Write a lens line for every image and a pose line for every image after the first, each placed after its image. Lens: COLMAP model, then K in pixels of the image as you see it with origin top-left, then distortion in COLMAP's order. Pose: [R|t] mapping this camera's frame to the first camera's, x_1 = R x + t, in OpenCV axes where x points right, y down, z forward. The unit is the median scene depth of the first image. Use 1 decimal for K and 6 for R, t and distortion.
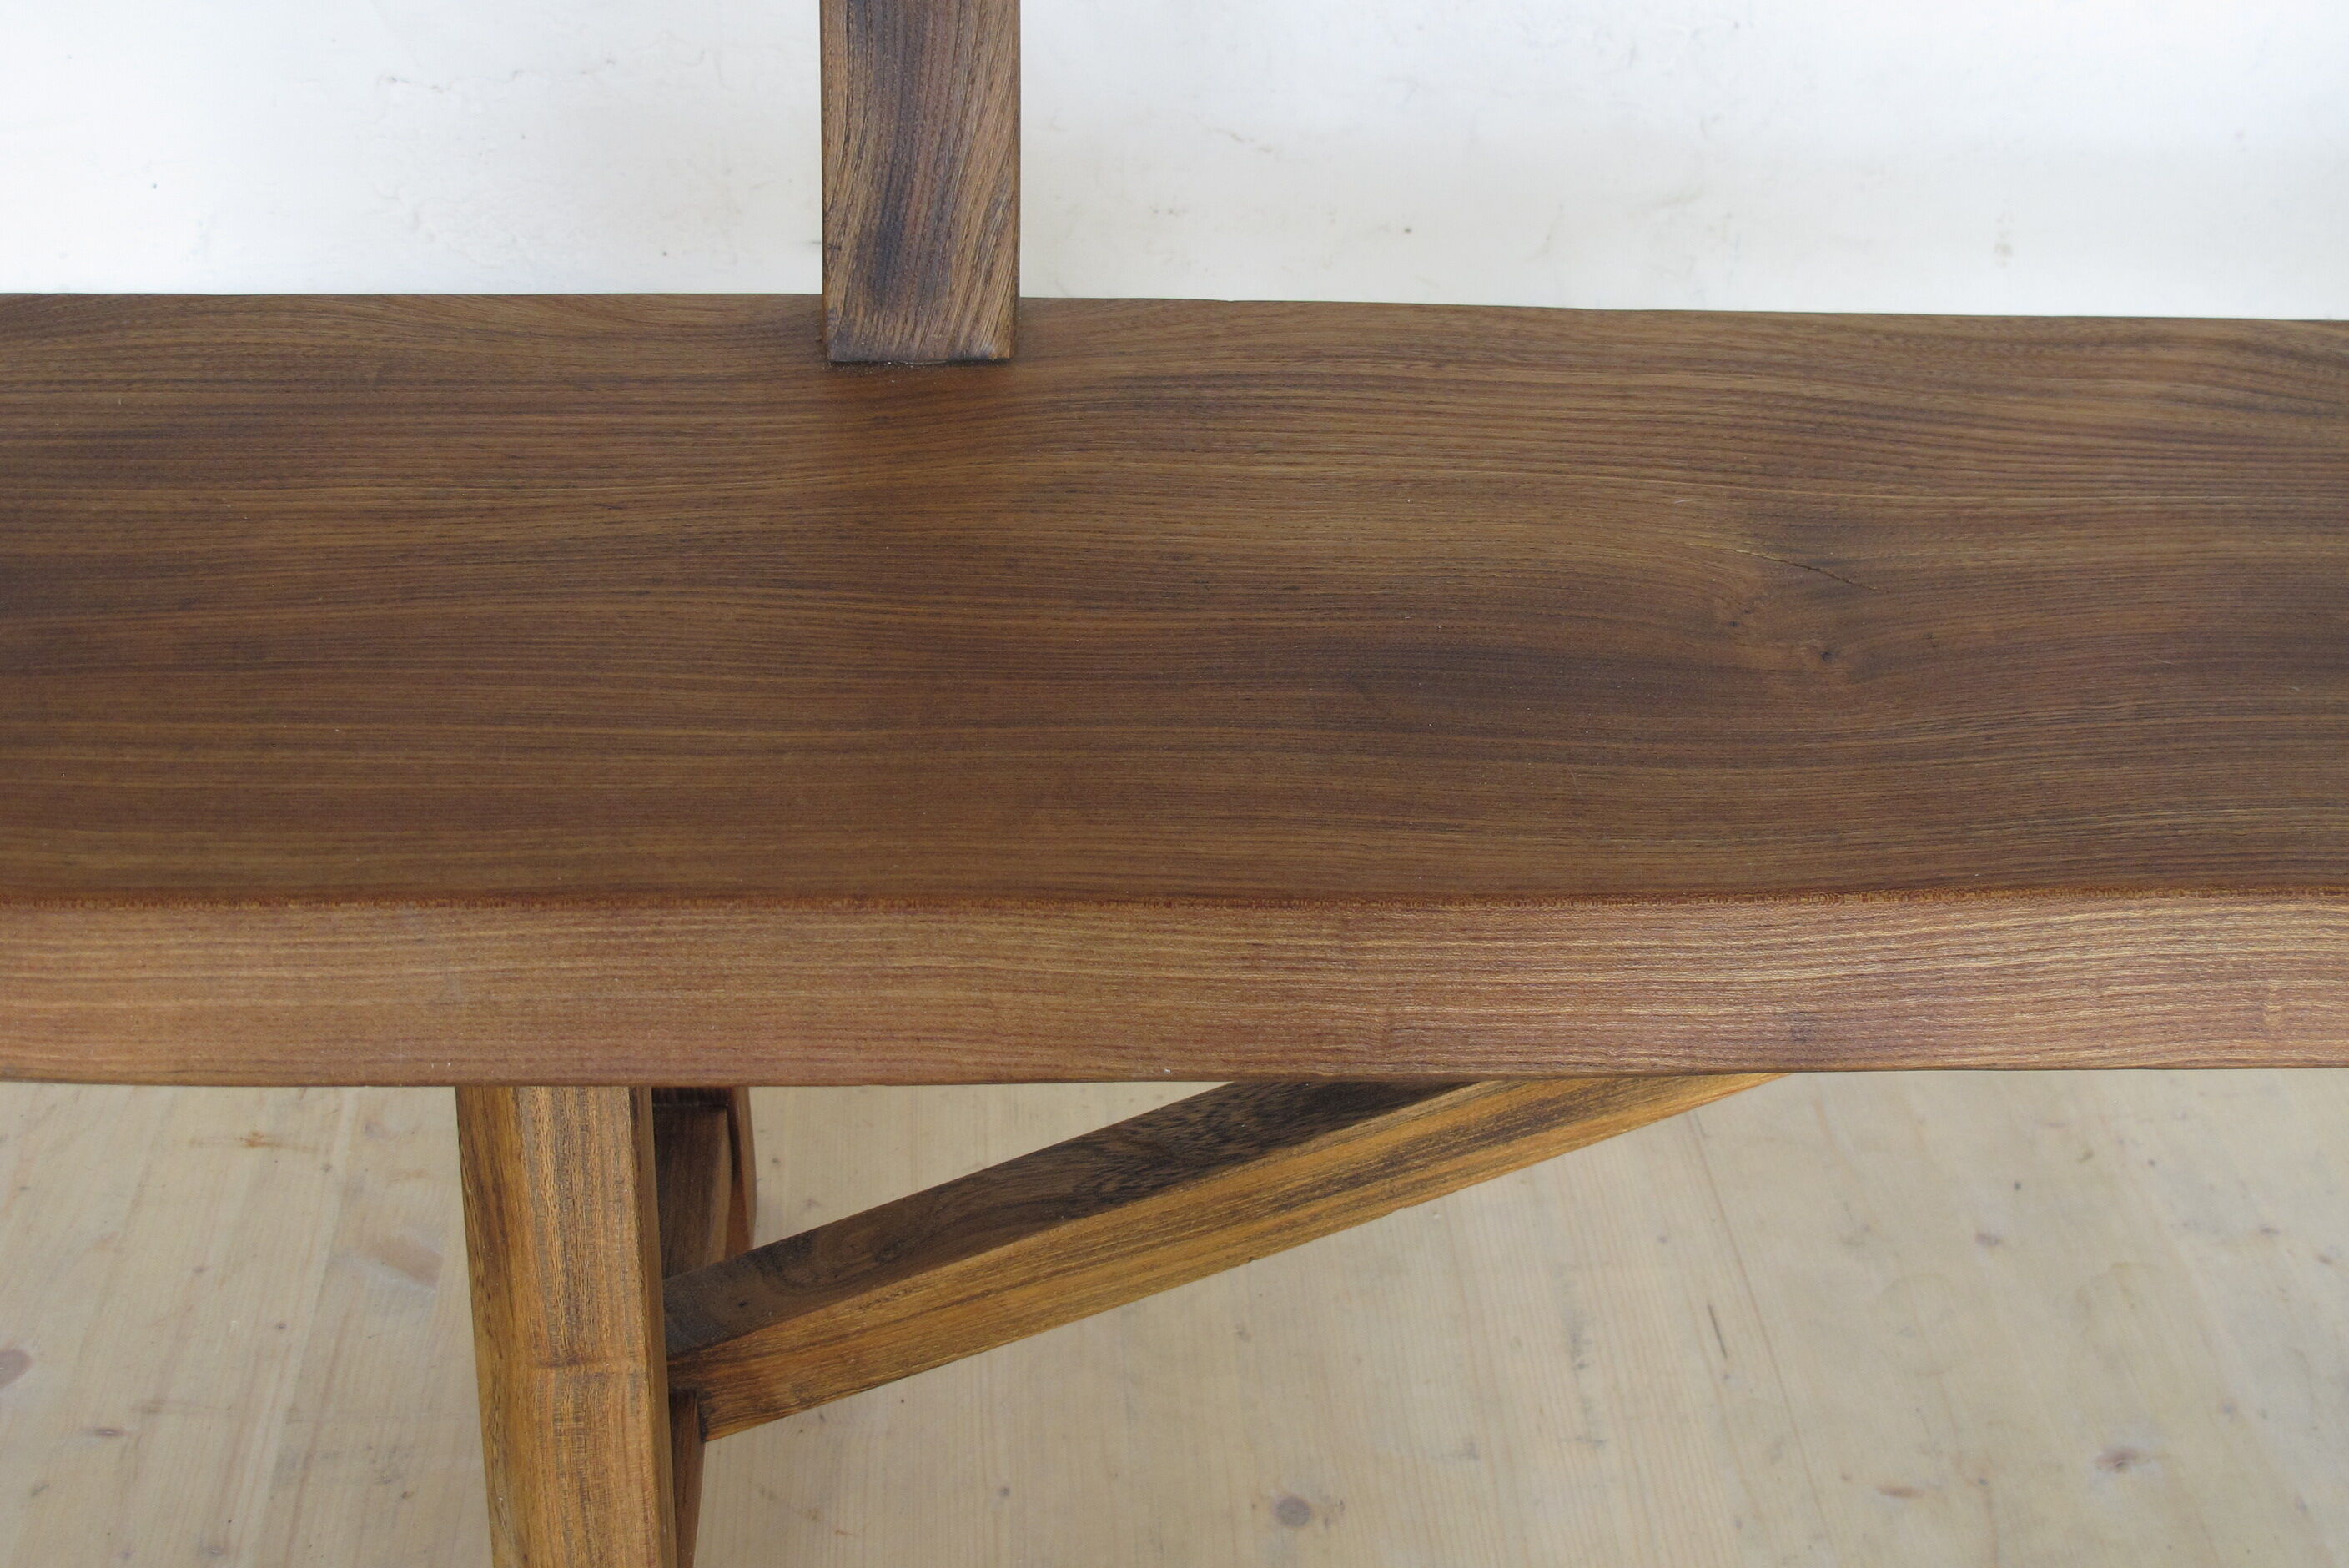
lens RADIAL K [[2799.6, 0, 1174.5], [0, 2799.6, 784.0], [0, 0, 1]] dist [0.006596, 0.004919]
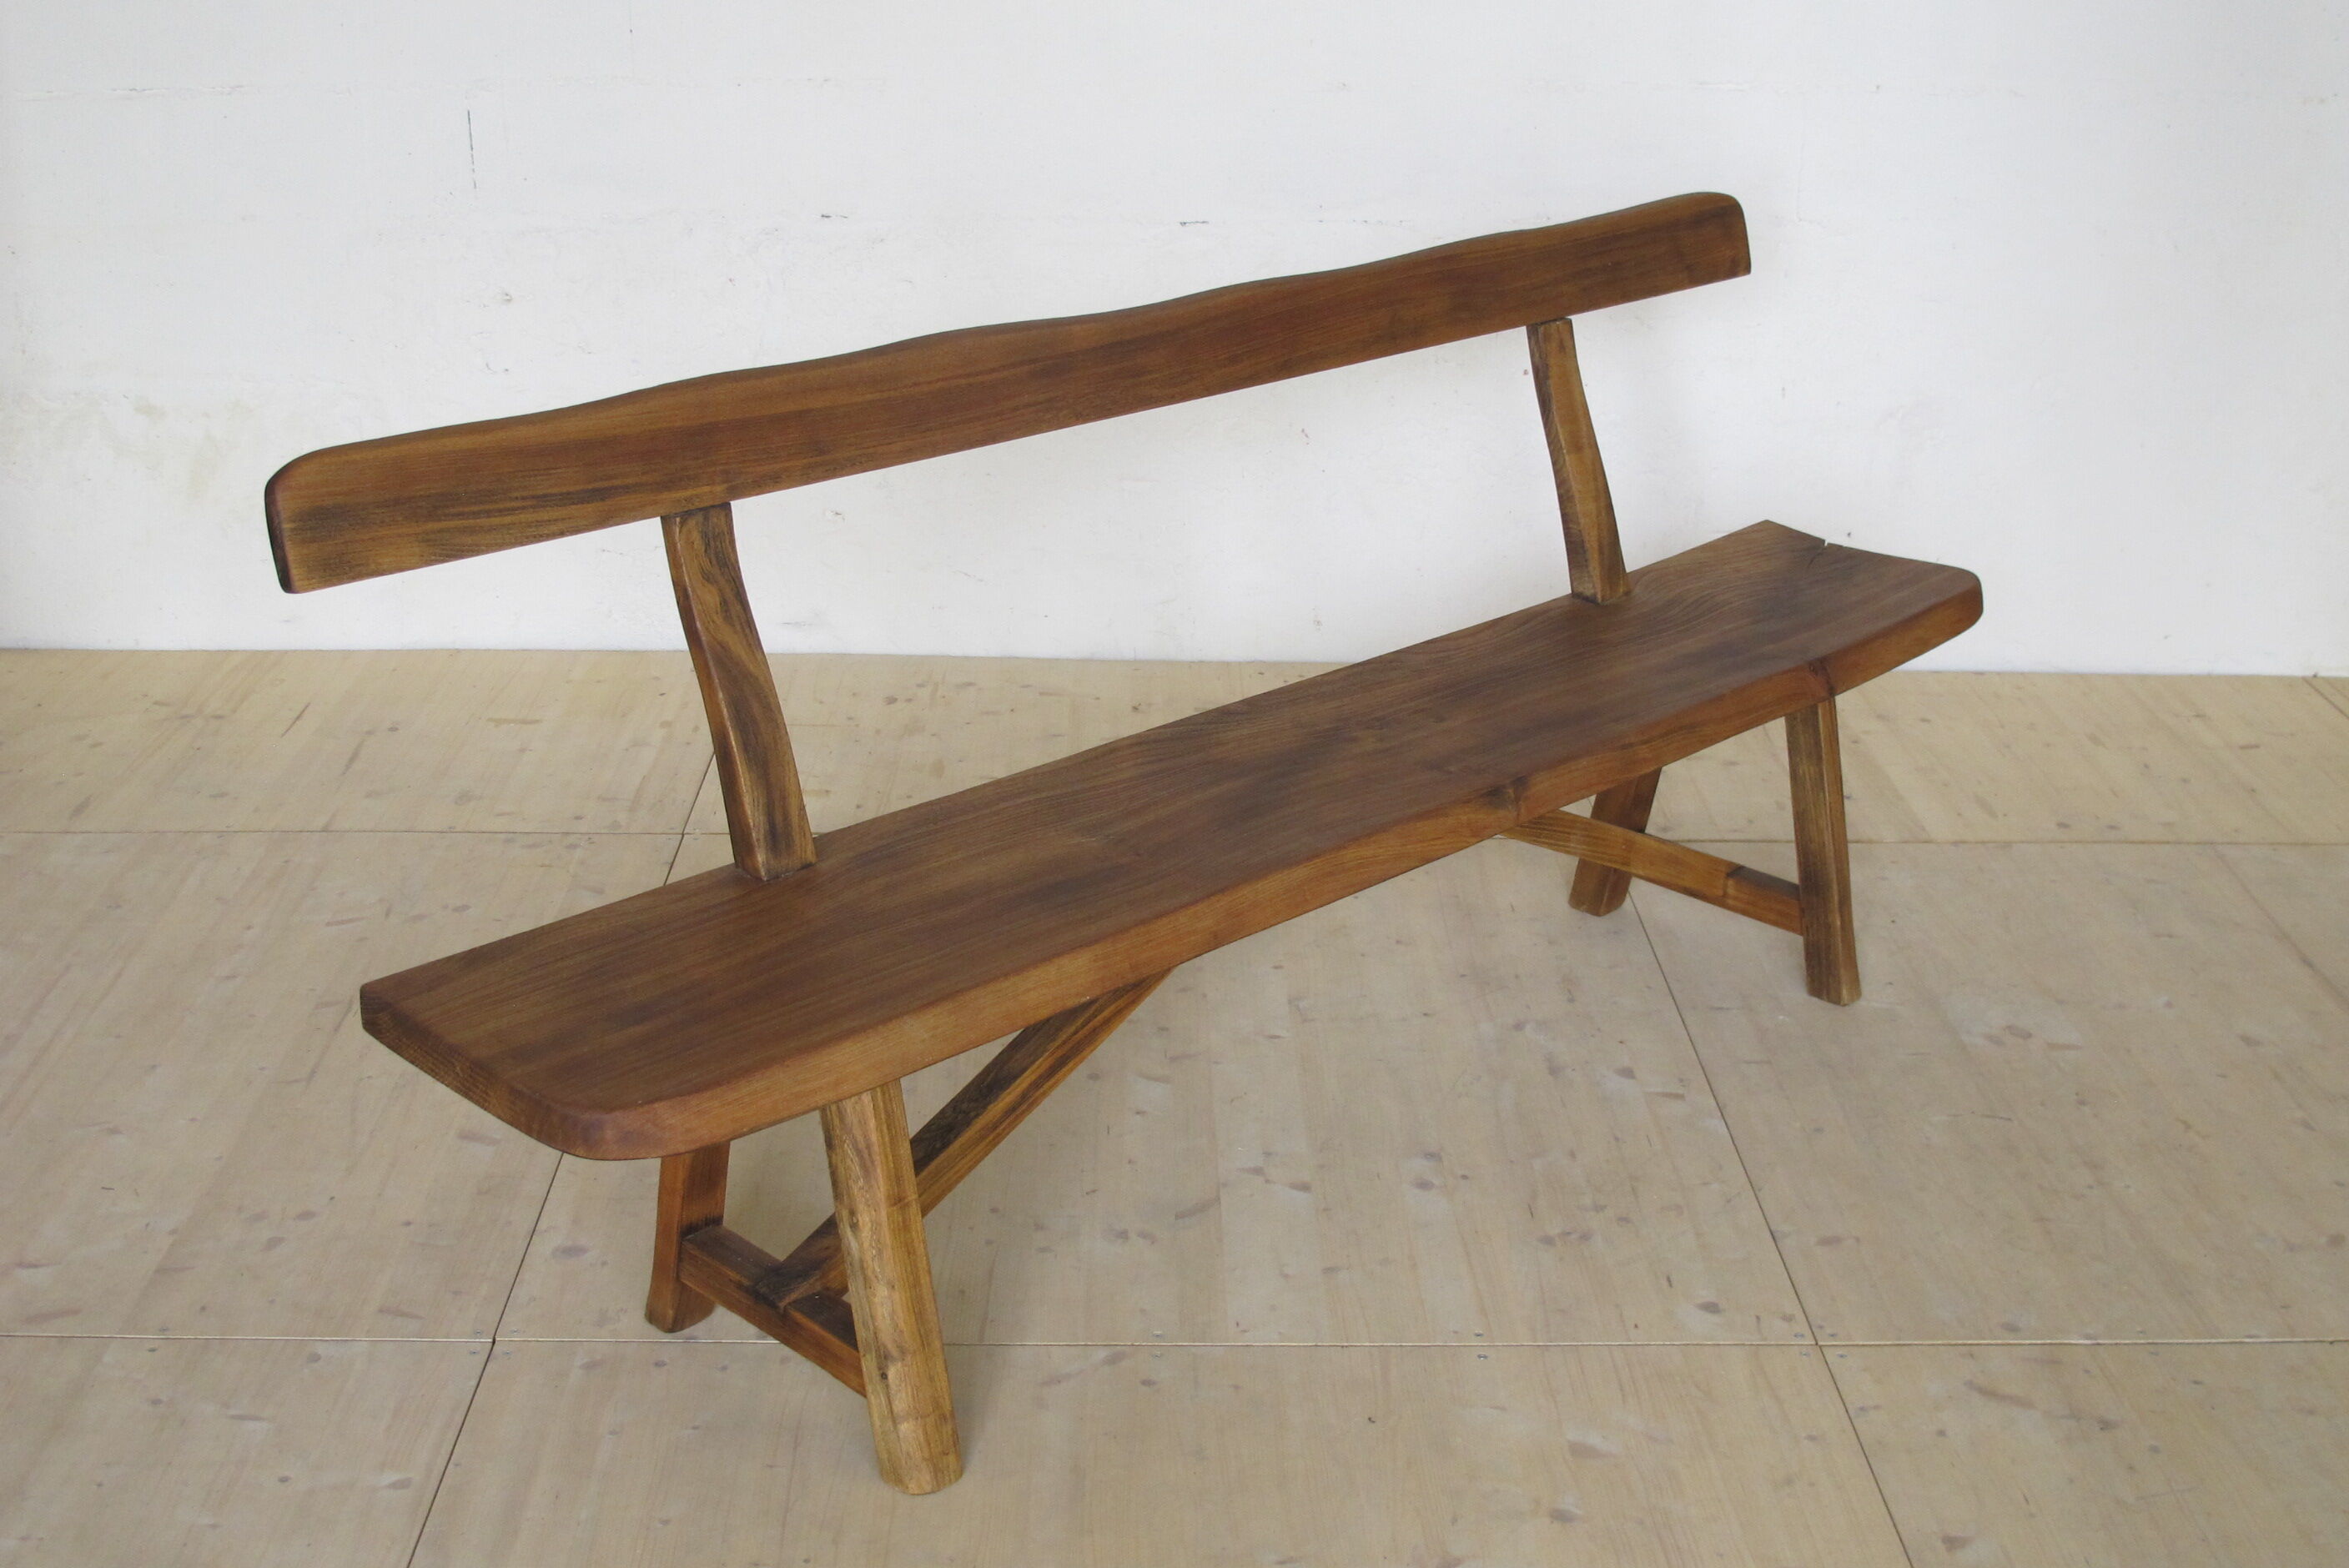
lens RADIAL K [[2799.6, 0, 1174.5], [0, 2799.6, 784.0], [0, 0, 1]] dist [0.006596, 0.004919]
pose [[0.747243, -0.263059, 0.610269, -1.634639], [0.382998, 0.920940, -0.071987, 0.124042], [-0.543084, 0.287524, 0.788917, -1.552339]]
